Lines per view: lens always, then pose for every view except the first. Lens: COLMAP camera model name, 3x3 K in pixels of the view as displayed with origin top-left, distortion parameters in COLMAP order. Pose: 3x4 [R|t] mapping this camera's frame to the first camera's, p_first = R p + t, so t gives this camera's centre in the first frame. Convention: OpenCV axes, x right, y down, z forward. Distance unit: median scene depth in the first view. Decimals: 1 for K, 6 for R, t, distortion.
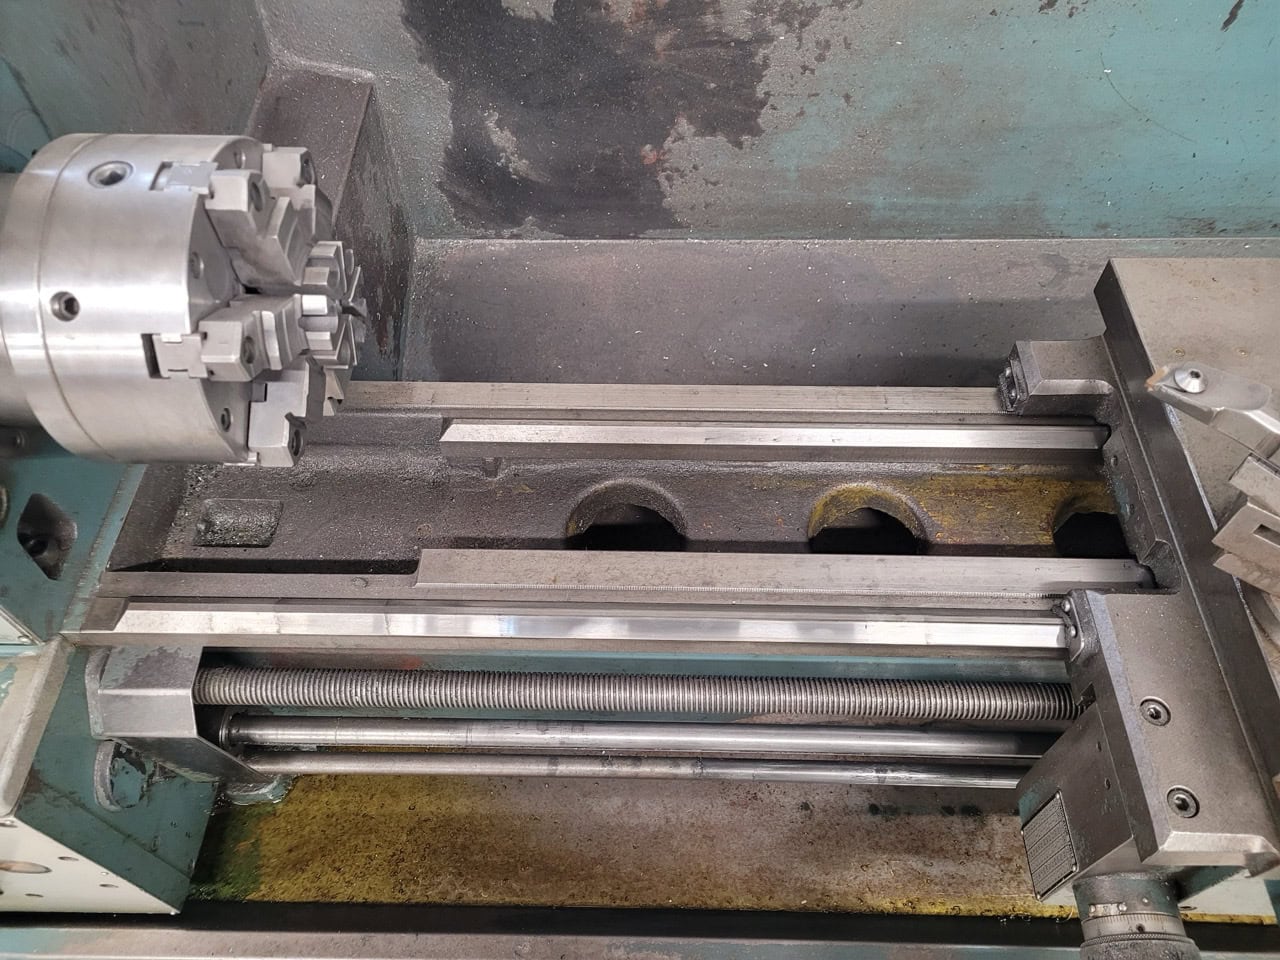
lens RADIAL K [[967.3, 0, 636.8], [0, 967.3, 454.6], [0, 0, 1]] dist [0.039742, -0.014034]
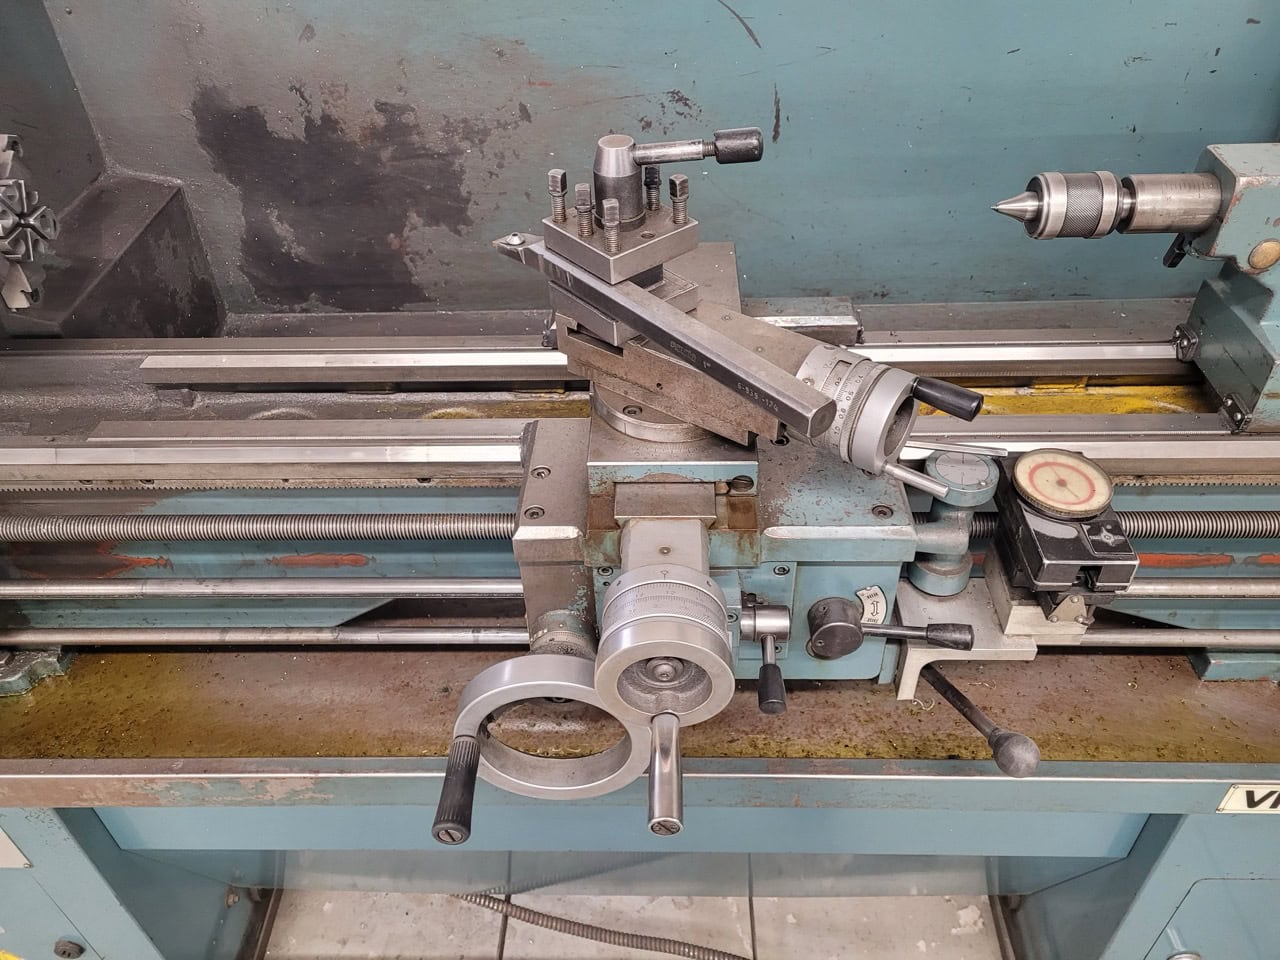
lens RADIAL K [[967.3, 0, 636.8], [0, 967.3, 454.6], [0, 0, 1]] dist [0.039742, -0.014034]
pose [[0.999857, -0.012424, -0.011469, 0.504974], [0.009186, 0.968609, -0.248420, 0.440882], [0.014195, 0.248279, 0.968585, -0.317593]]
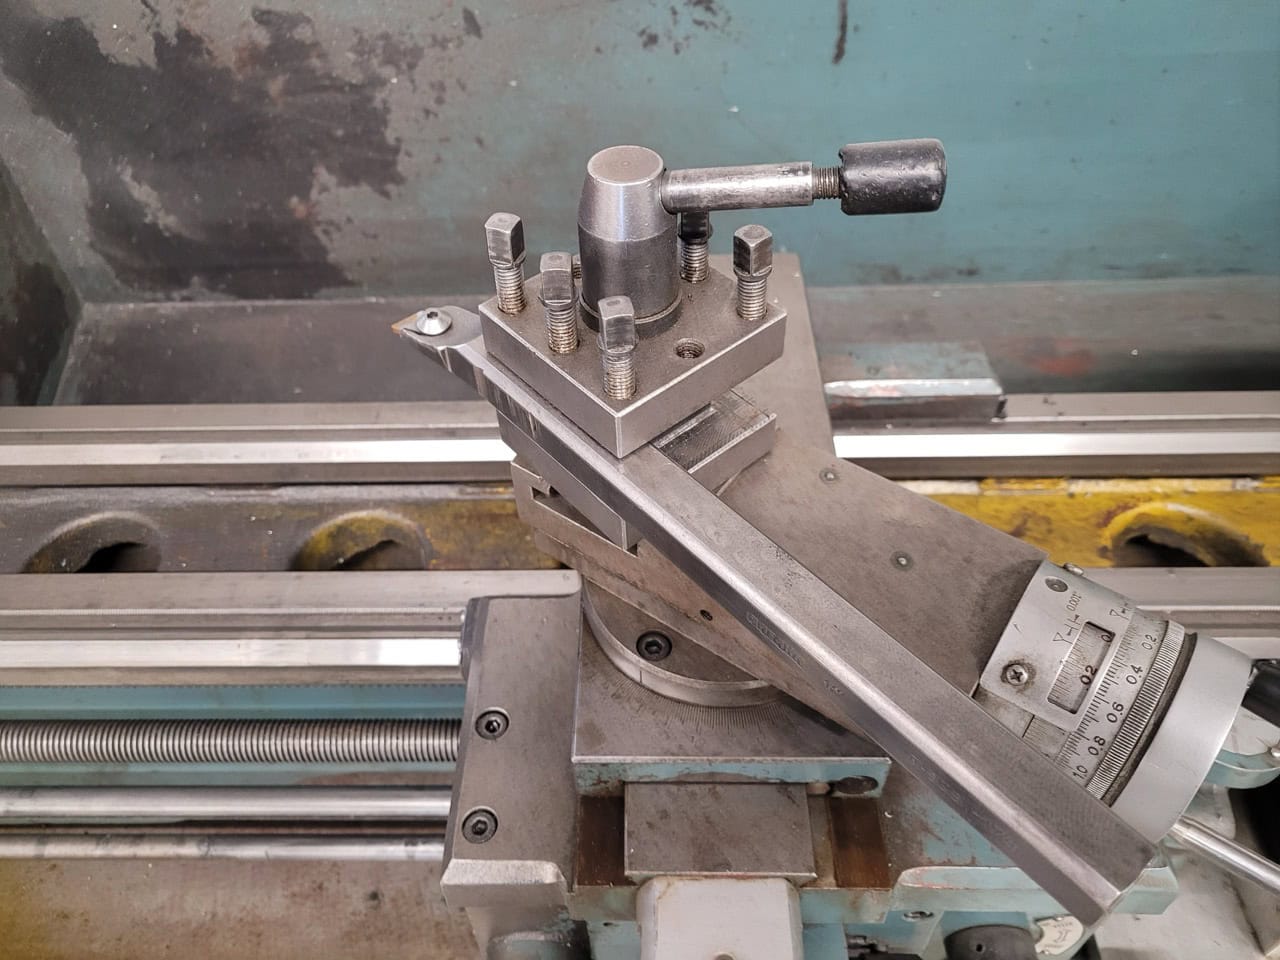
lens RADIAL K [[982.7, 0, 618.7], [0, 982.7, 467.5], [0, 0, 1]] dist [0.008386, 0.006918]
pose [[0.999704, -0.019111, -0.015055, 0.479229], [0.017072, 0.991937, -0.125576, 0.108765], [0.017334, 0.125282, 0.991970, 0.087838]]
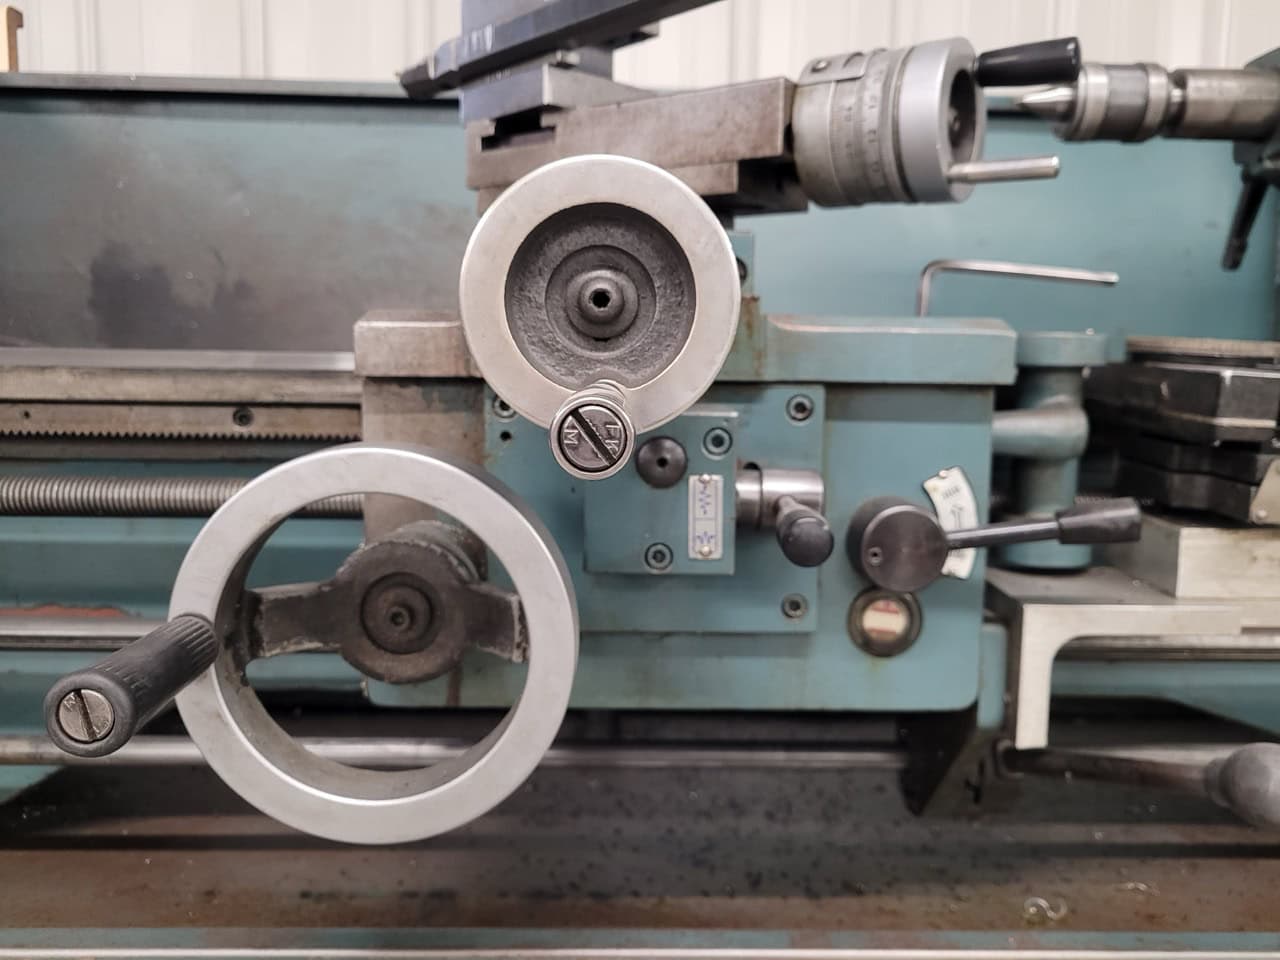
lens RADIAL K [[997.9, 0, 639.3], [0, 997.9, 451.0], [0, 0, 1]] dist [0.012652, 0.002254]
pose [[0.998996, 0.021299, 0.039404, 0.518690], [0.015080, 0.668423, -0.743629, 0.799348], [-0.042177, 0.743477, 0.667431, 0.313330]]
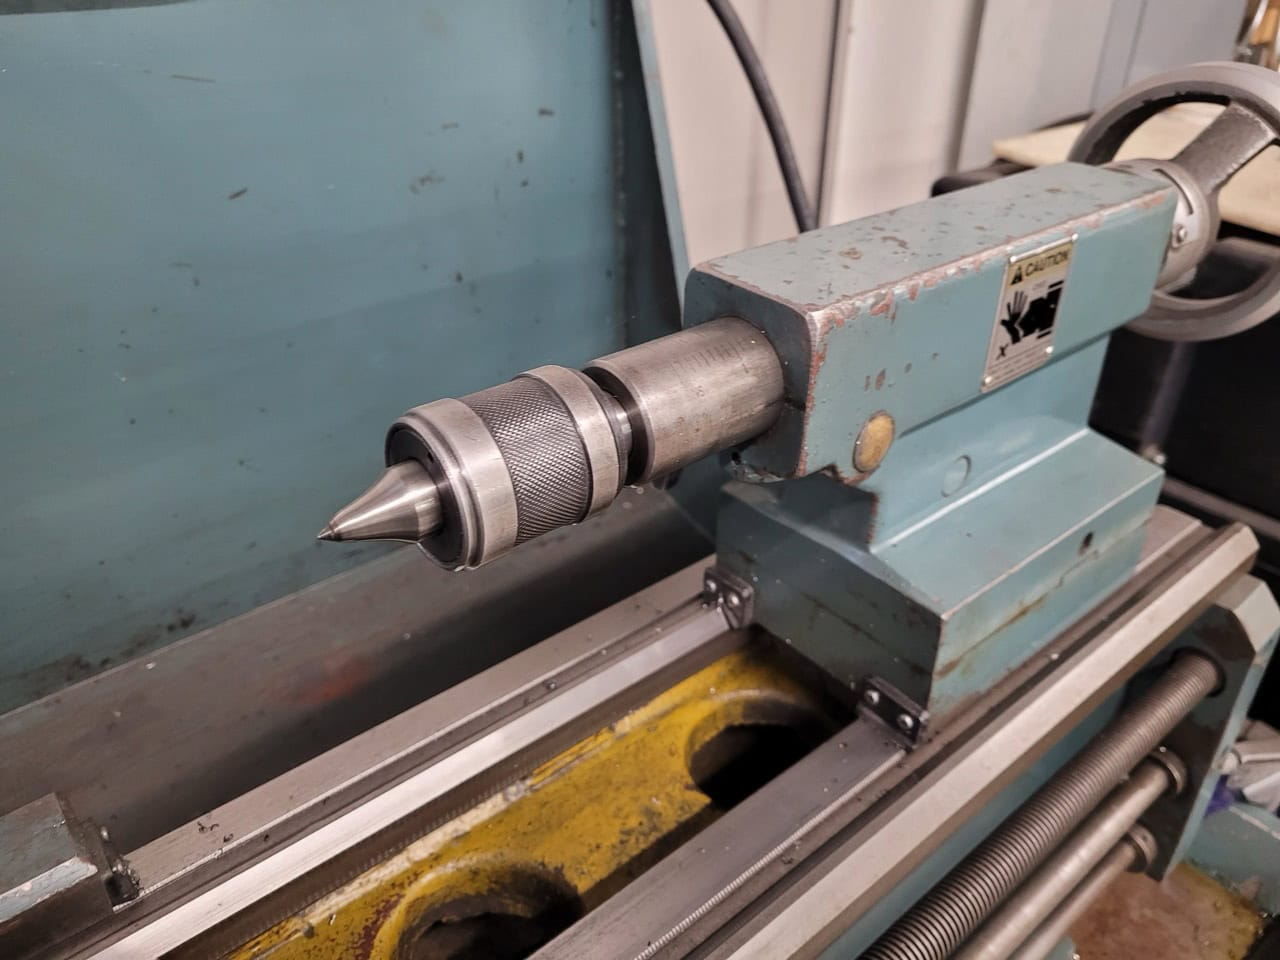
lens RADIAL K [[984.8, 0, 637.6], [0, 984.8, 457.5], [0, 0, 1]] dist [0.017708, -0.008243]
pose [[0.751441, -0.314950, 0.579779, 0.769690], [0.525468, 0.817083, -0.237190, 0.039758], [-0.399024, 0.482889, 0.779485, 0.307827]]
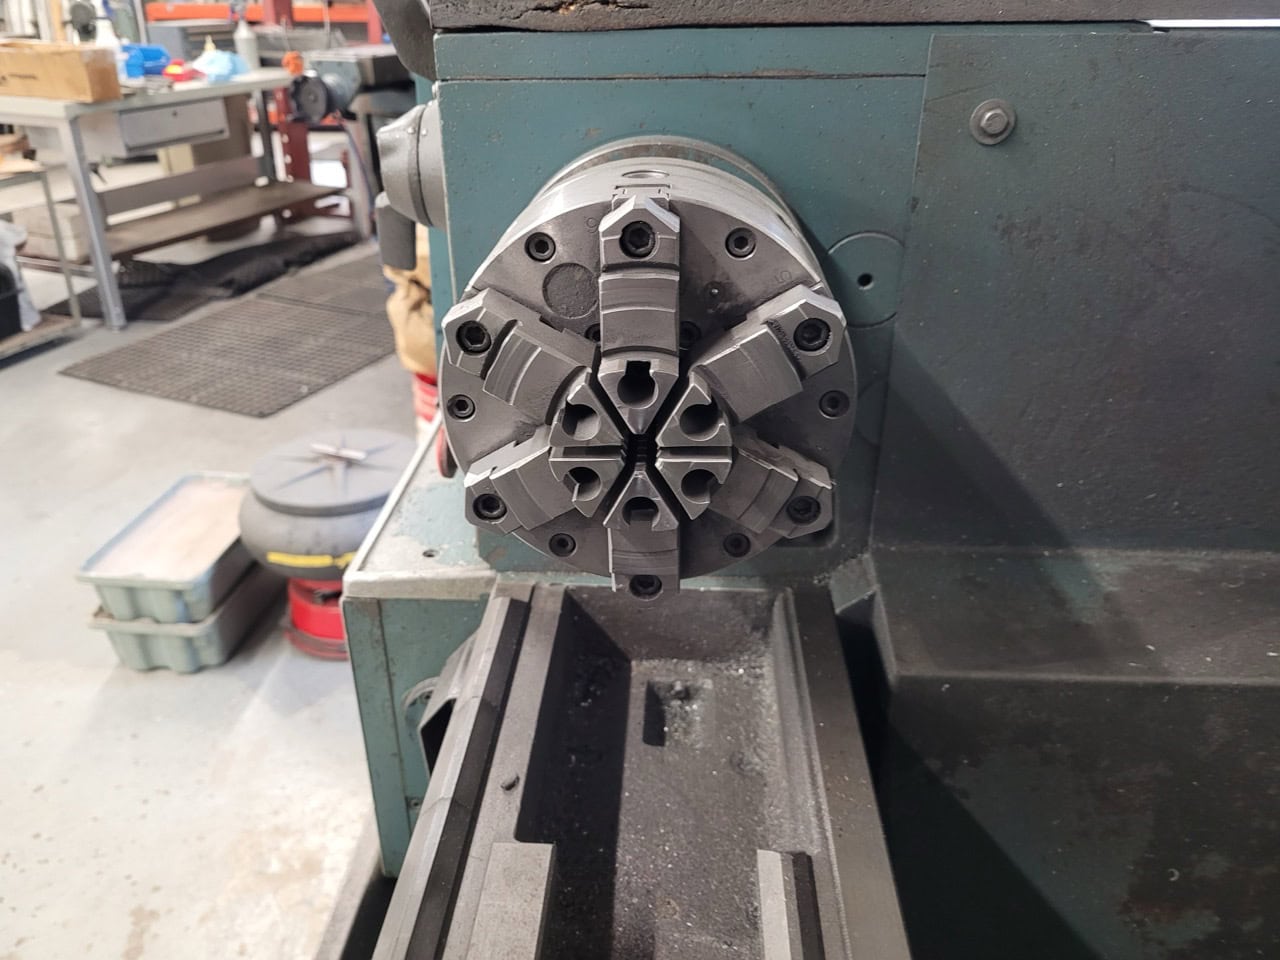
lens RADIAL K [[997.9, 0, 639.3], [0, 997.9, 451.0], [0, 0, 1]] dist [0.012652, 0.002254]
pose [[-0.044489, 0.434442, -0.899600, 0.236634], [-0.796692, 0.527877, 0.294326, -0.254824], [0.602746, 0.729799, 0.322632, 0.541285]]
